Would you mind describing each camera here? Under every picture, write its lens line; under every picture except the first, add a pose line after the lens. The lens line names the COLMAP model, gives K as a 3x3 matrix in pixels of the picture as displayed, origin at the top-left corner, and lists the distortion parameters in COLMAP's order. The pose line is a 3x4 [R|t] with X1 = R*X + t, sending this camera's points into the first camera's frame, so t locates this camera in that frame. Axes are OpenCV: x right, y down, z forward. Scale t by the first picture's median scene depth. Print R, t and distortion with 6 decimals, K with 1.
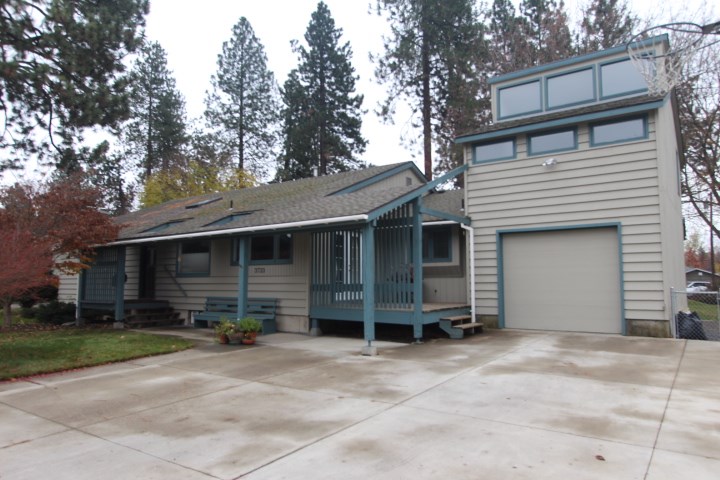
lens RADIAL K [[487.1, 0, 360.7], [0, 487.1, 240.7], [0, 0, 1]] dist [-0.006116, 0.009412]
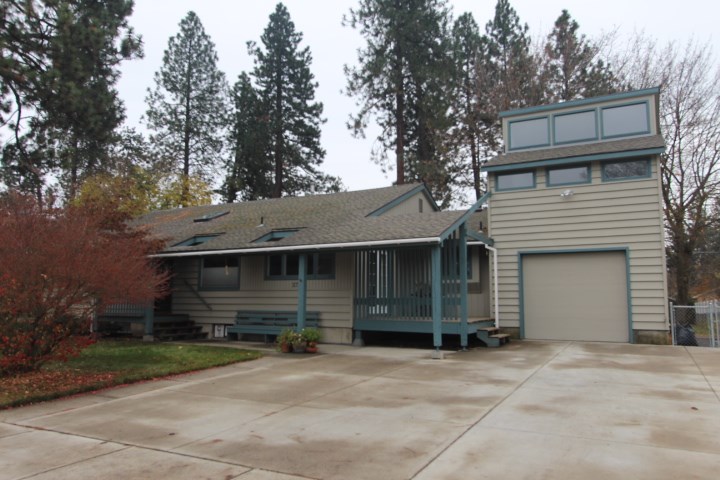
lens RADIAL K [[531.7, 0, 358.9], [0, 531.7, 240.5], [0, 0, 1]] dist [0.001030, 0.004592]
pose [[0.991186, 0.022279, 0.130595, -0.121378], [-0.018585, 0.999394, -0.029431, -0.001748], [-0.131171, 0.026744, 0.990999, -0.082650]]
